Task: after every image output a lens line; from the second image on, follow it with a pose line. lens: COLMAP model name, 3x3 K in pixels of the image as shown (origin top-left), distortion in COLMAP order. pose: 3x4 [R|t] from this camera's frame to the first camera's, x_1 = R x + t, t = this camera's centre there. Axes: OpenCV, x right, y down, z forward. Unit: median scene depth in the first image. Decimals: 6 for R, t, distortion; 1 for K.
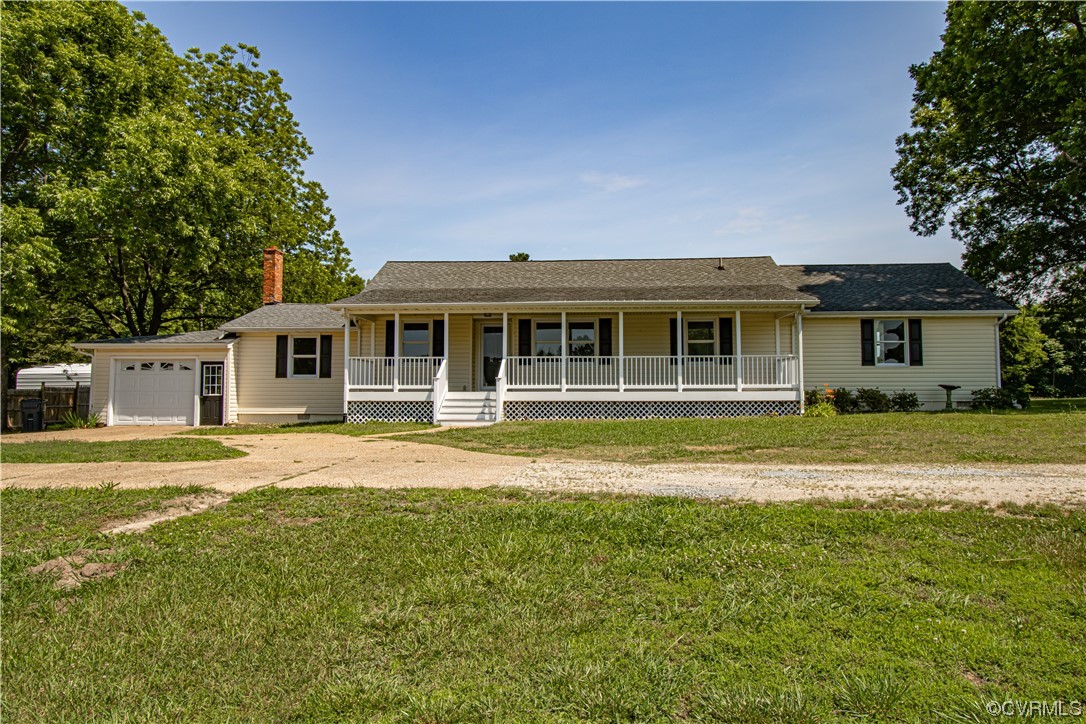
lens RADIAL K [[777.1, 0, 537.5], [0, 777.1, 356.4], [0, 0, 1]] dist [0.000284, -0.000221]
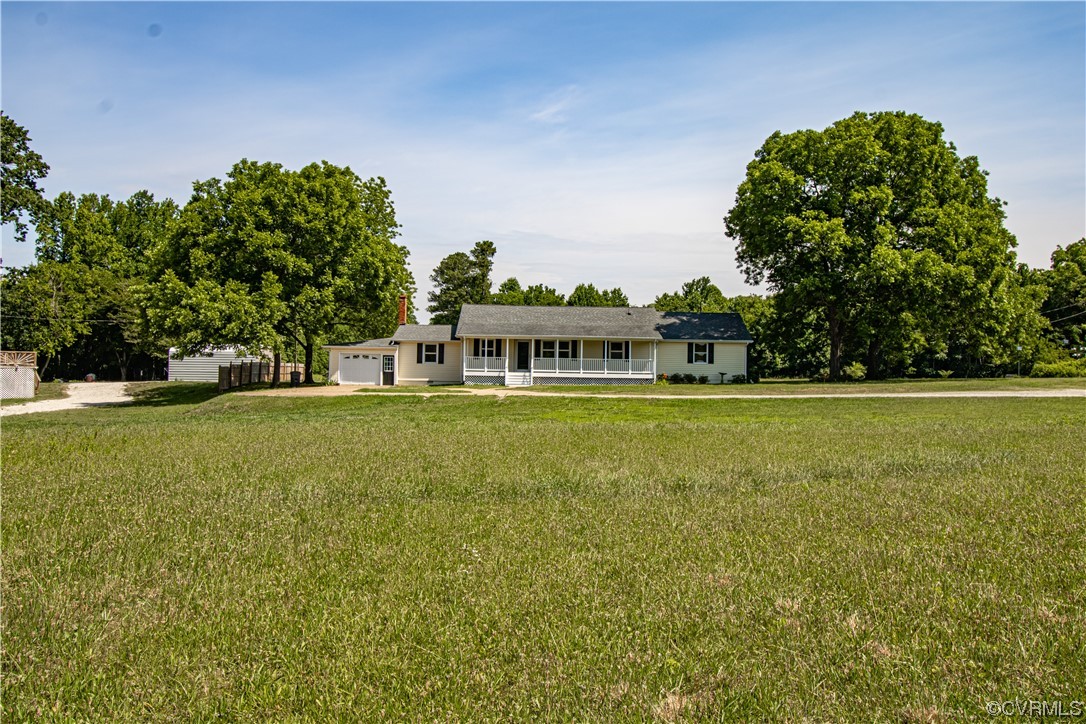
lens RADIAL K [[890.0, 0, 537.6], [0, 890.0, 362.2], [0, 0, 1]] dist [-0.037834, -0.001506]
pose [[0.997270, 0.018004, 0.071607, -0.198228], [-0.021165, 0.998823, 0.043644, -0.094434], [-0.070737, -0.045040, 0.996478, -1.529098]]
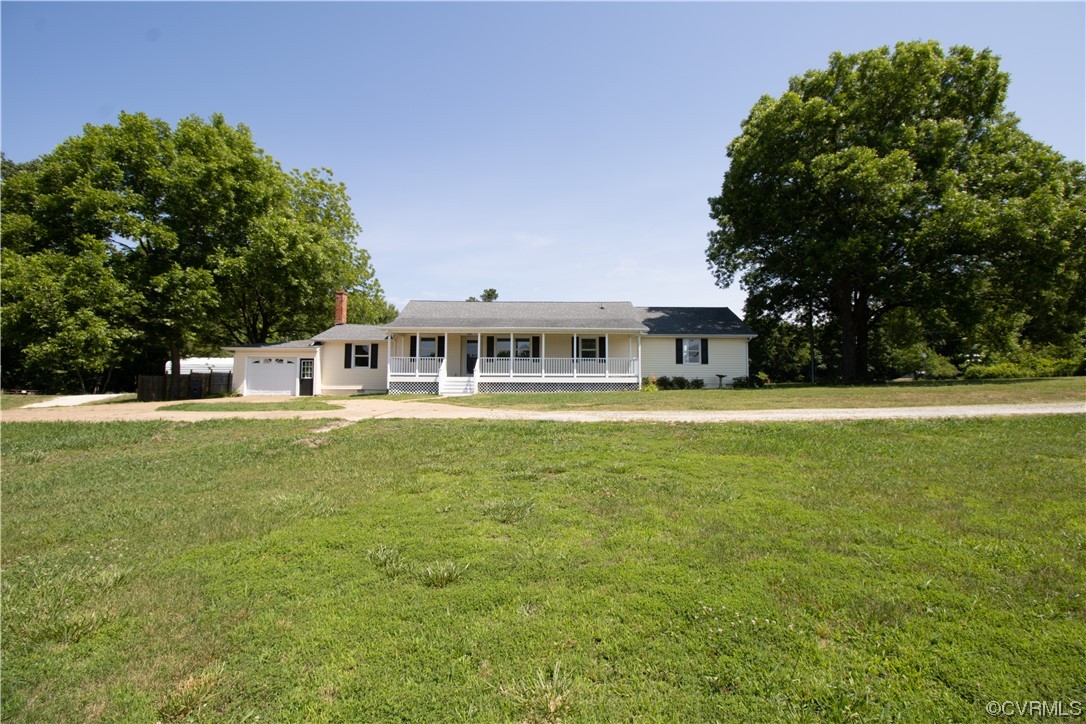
lens RADIAL K [[516.1, 0, 544.2], [0, 516.1, 352.2], [0, 0, 1]] dist [-0.023319, -0.001268]
pose [[0.996579, 0.009354, 0.082115, 0.009496], [-0.008958, 0.999946, -0.005193, -0.006295], [-0.082159, 0.004440, 0.996609, -0.179491]]
